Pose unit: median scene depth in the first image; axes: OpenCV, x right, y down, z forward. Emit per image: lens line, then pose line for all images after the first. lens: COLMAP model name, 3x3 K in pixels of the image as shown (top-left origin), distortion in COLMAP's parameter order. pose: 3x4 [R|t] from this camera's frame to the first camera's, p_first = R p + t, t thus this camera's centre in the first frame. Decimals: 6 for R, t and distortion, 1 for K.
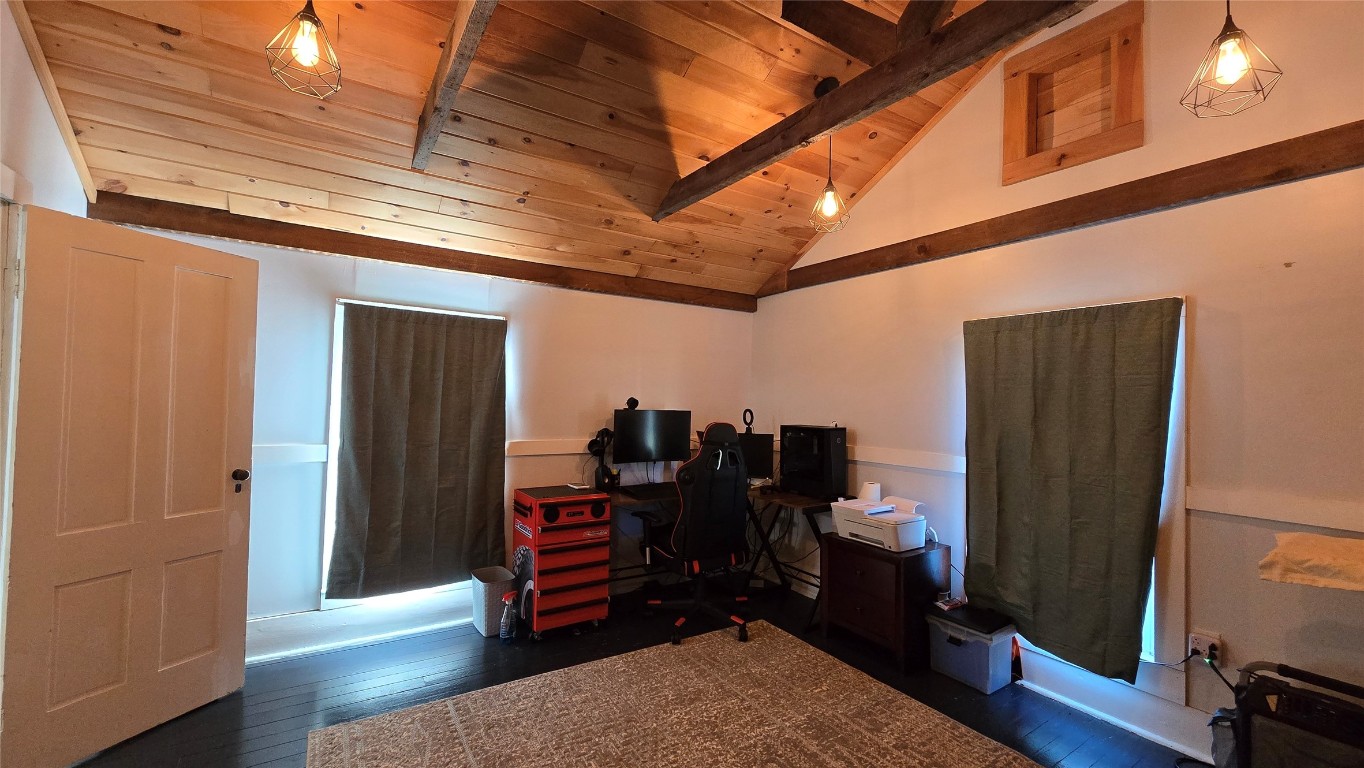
lens RADIAL K [[557.1, 0, 682.0], [0, 557.1, 384.0], [0, 0, 1]] dist [-0.000686, -0.000108]
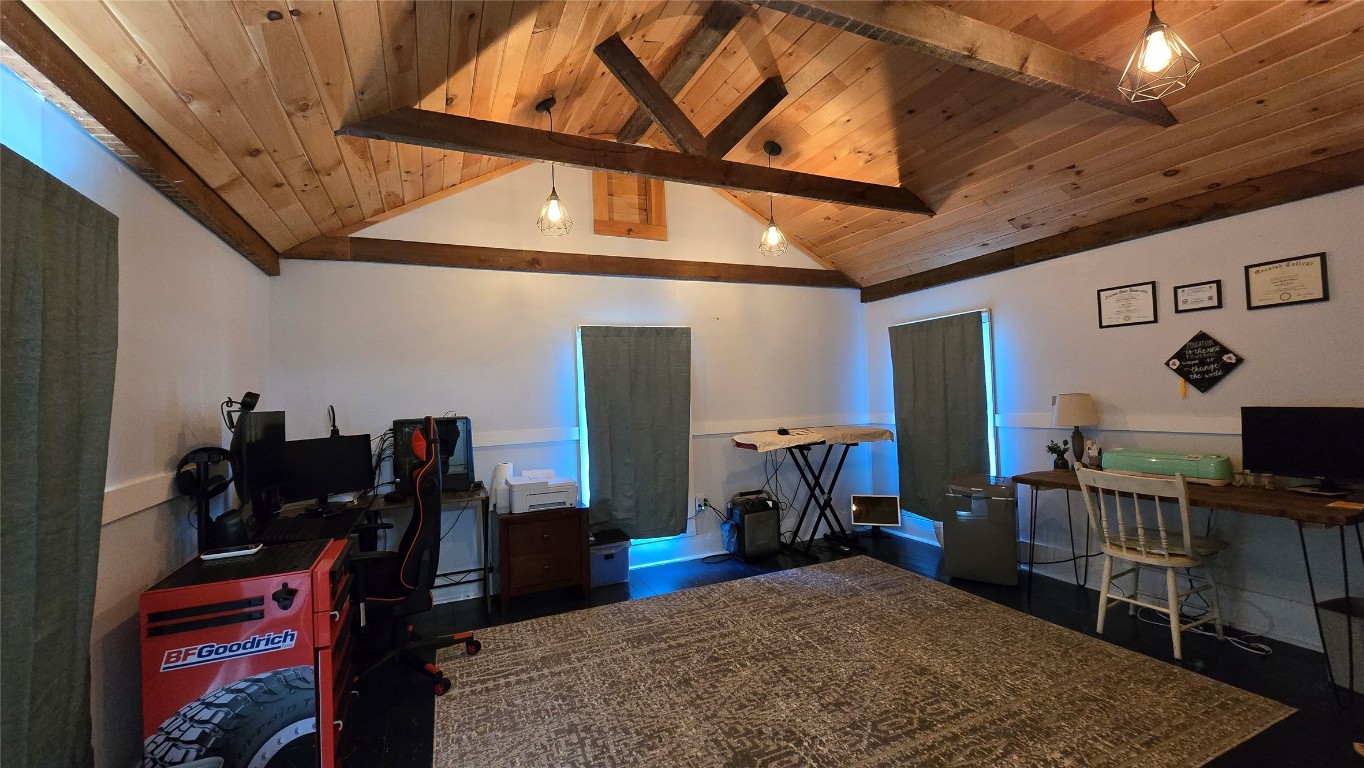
lens RADIAL K [[552.8, 0, 678.2], [0, 552.8, 381.6], [0, 0, 1]] dist [-0.000881, -0.000278]
pose [[0.155335, -0.001792, 0.987860, -0.823670], [0.012497, 0.999922, -0.000151, 0.027344], [-0.987783, 0.012369, 0.155345, 0.596837]]
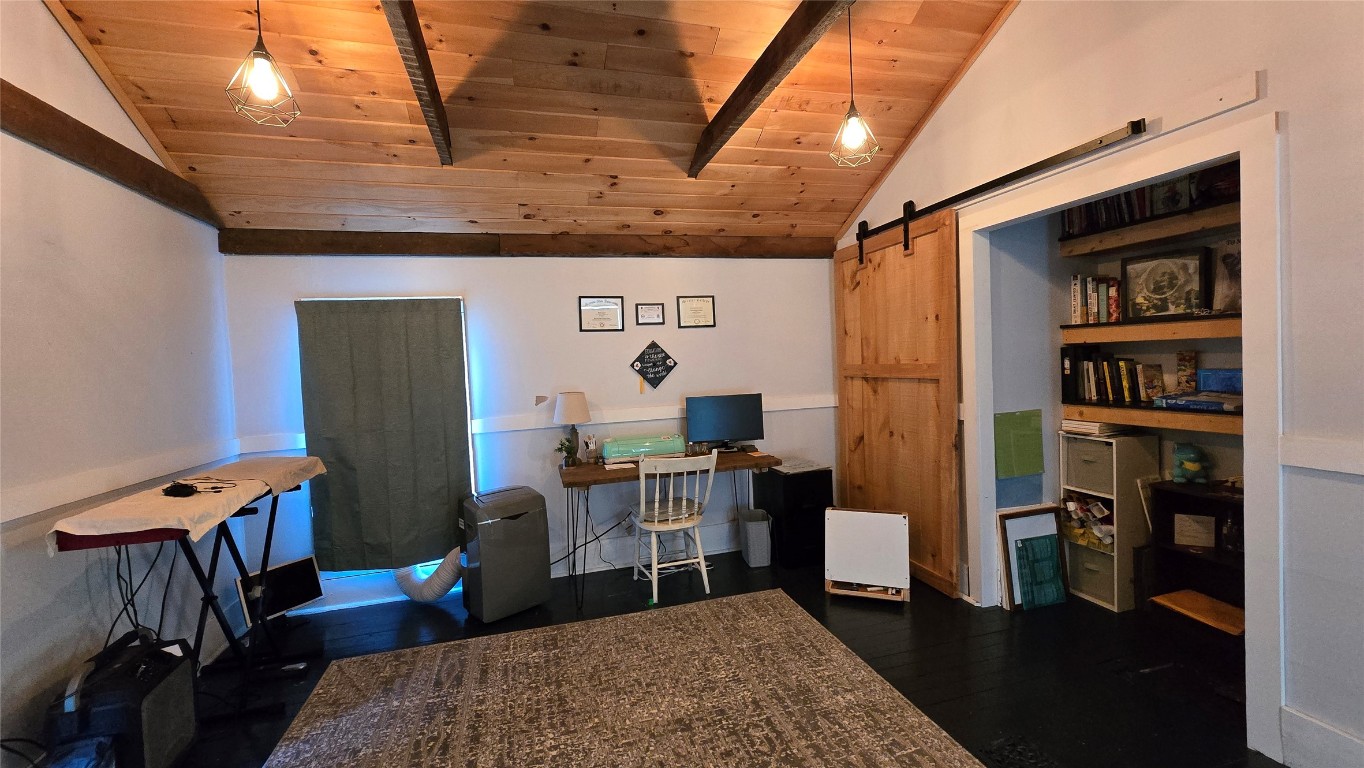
lens RADIAL K [[552.8, 0, 678.2], [0, 552.8, 381.6], [0, 0, 1]] dist [-0.000881, -0.000278]
pose [[-0.955427, 0.012079, 0.294980, -0.104939], [0.015606, 0.999832, 0.009603, 0.032045], [-0.294814, 0.013778, -0.955455, 1.054248]]
